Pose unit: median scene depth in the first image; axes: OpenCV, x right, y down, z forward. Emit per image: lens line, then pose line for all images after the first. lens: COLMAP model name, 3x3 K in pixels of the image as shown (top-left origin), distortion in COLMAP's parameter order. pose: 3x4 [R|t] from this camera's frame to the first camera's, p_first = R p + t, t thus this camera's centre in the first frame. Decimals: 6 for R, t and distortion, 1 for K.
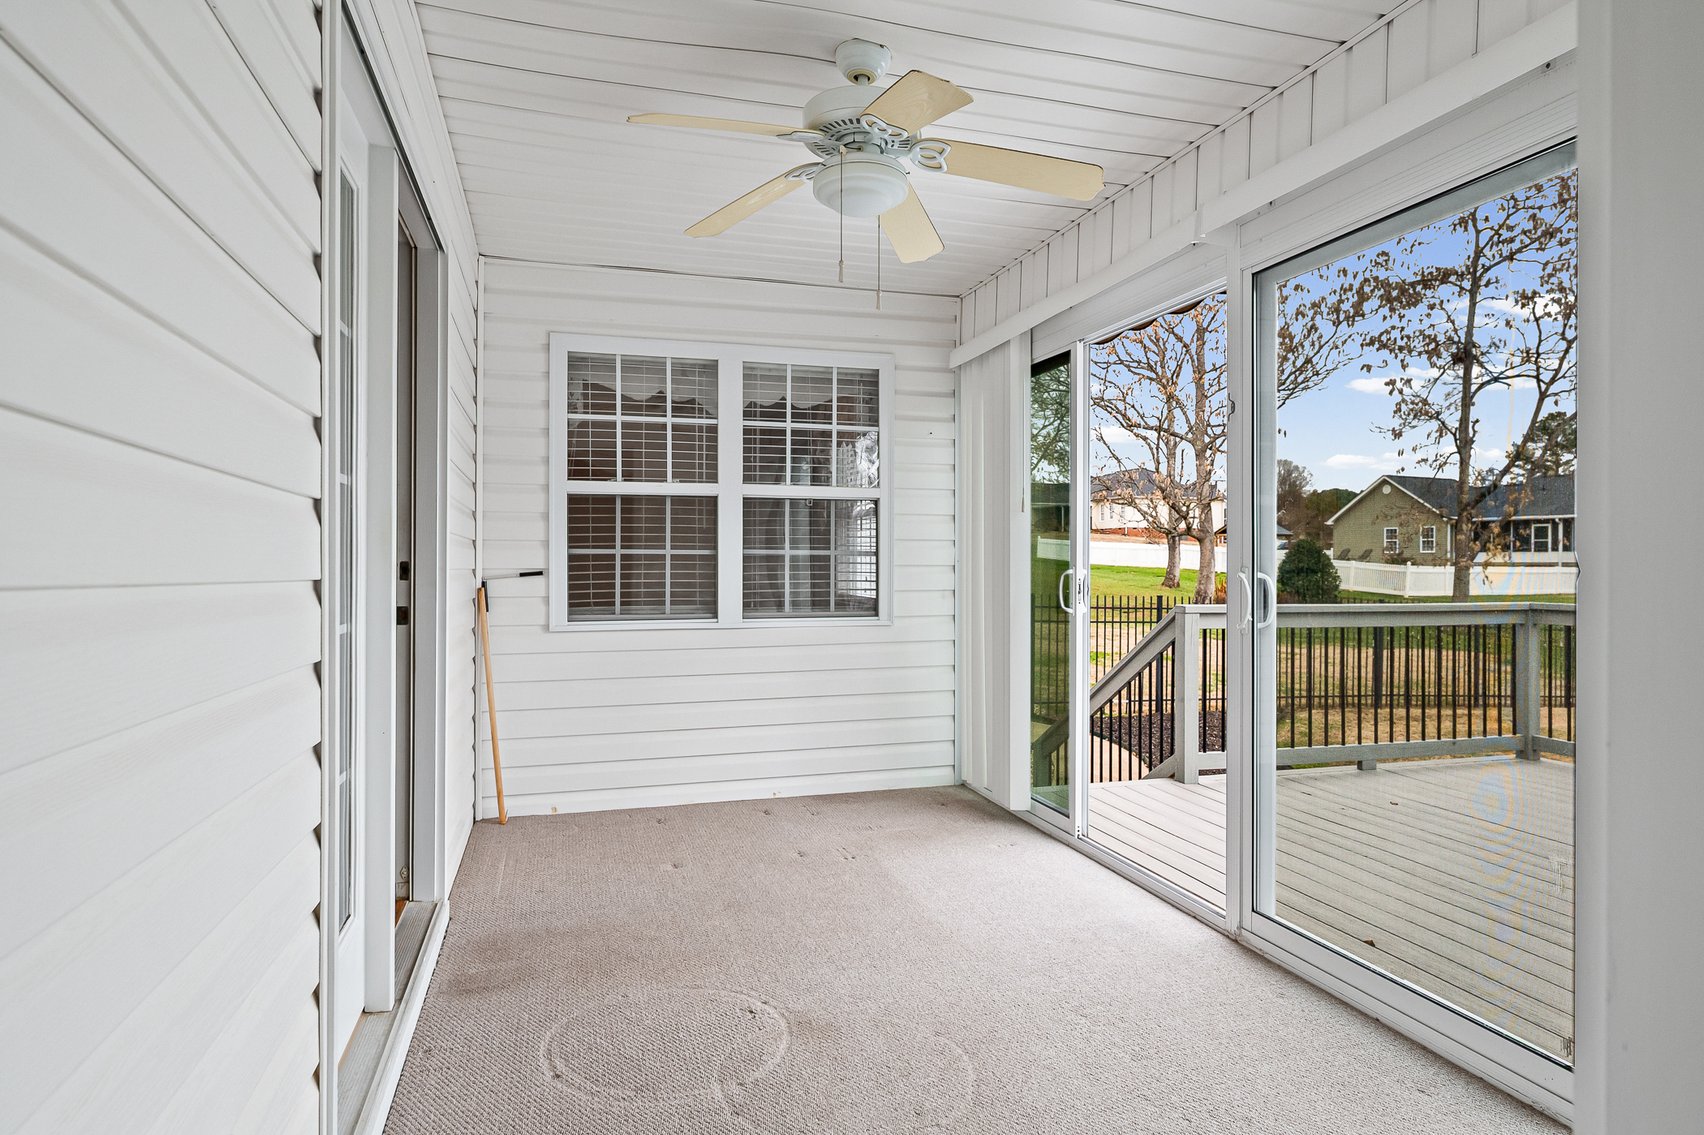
lens RADIAL K [[968.0, 0, 846.6], [0, 968.0, 564.5], [0, 0, 1]] dist [-0.003643, -0.002360]
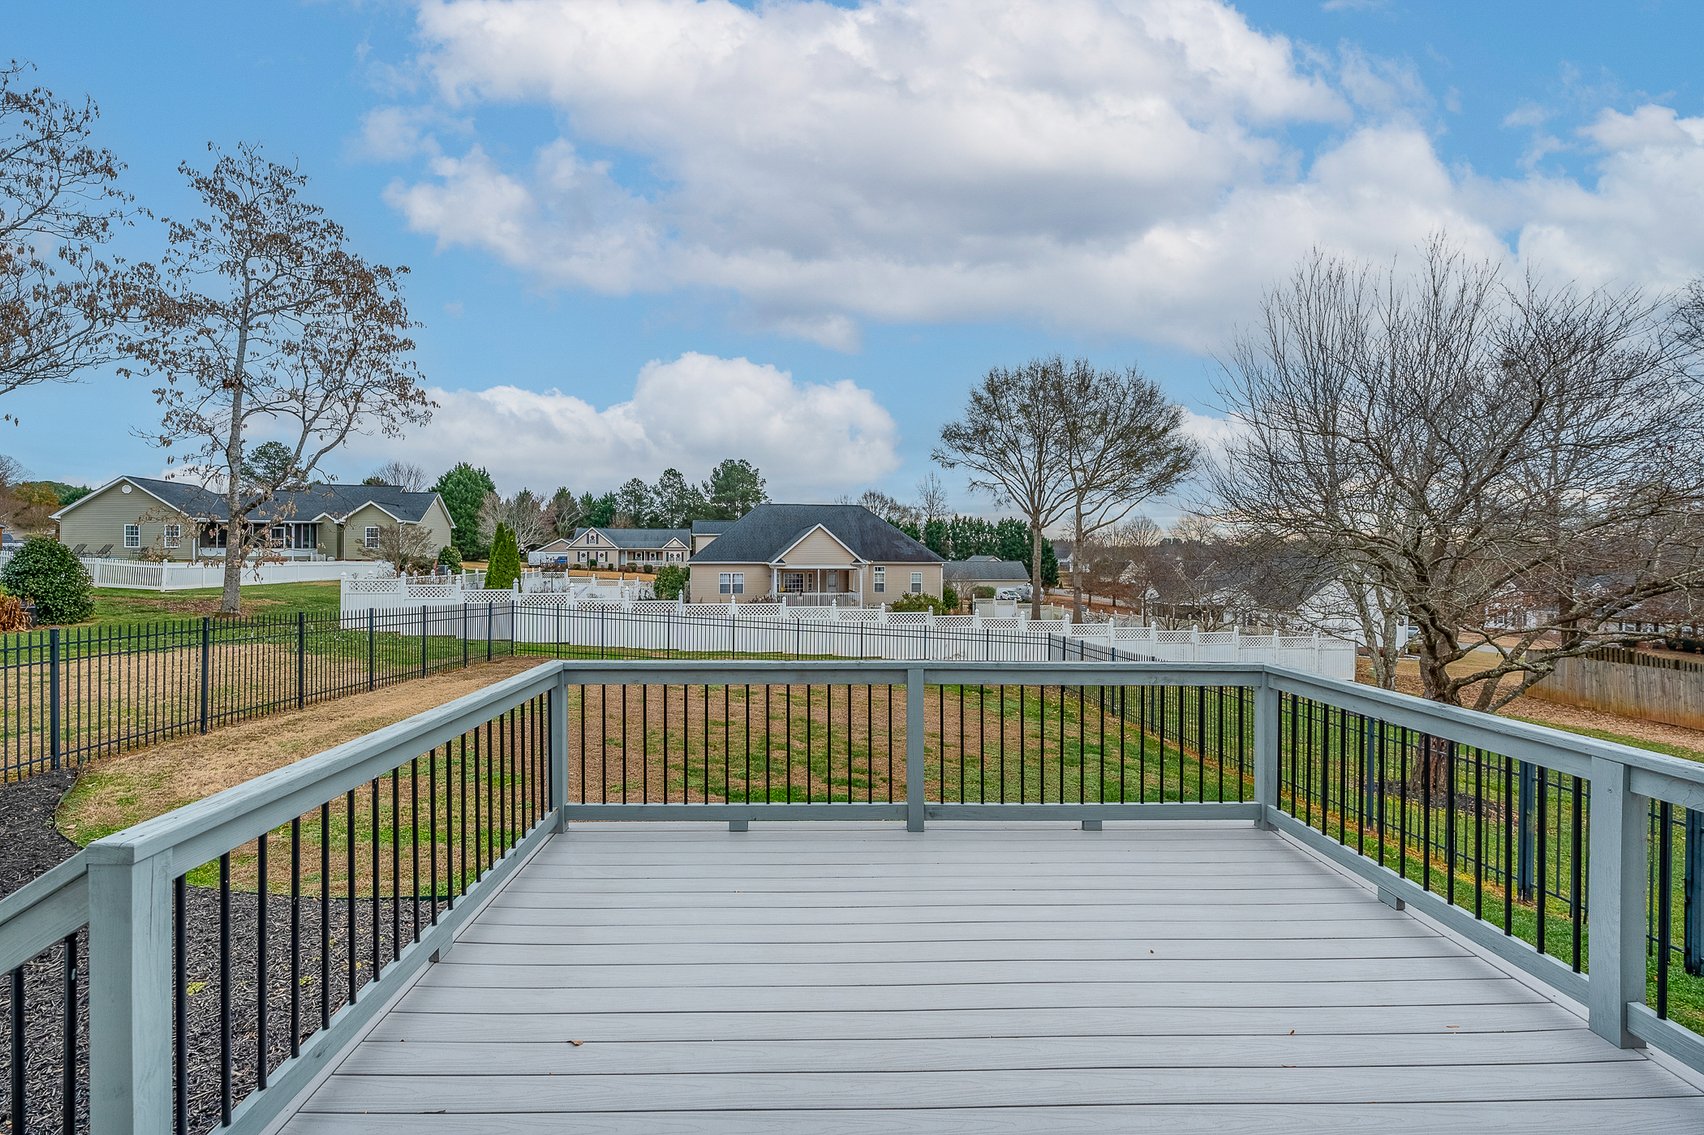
lens RADIAL K [[676.5, 0, 835.5], [0, 676.5, 557.7], [0, 0, 1]] dist [-0.003447, -0.001030]
pose [[0.237689, -0.007642, 0.971311, 0.026709], [0.002330, 0.999971, 0.007297, -0.011432], [-0.971339, 0.000529, 0.237699, 0.110456]]
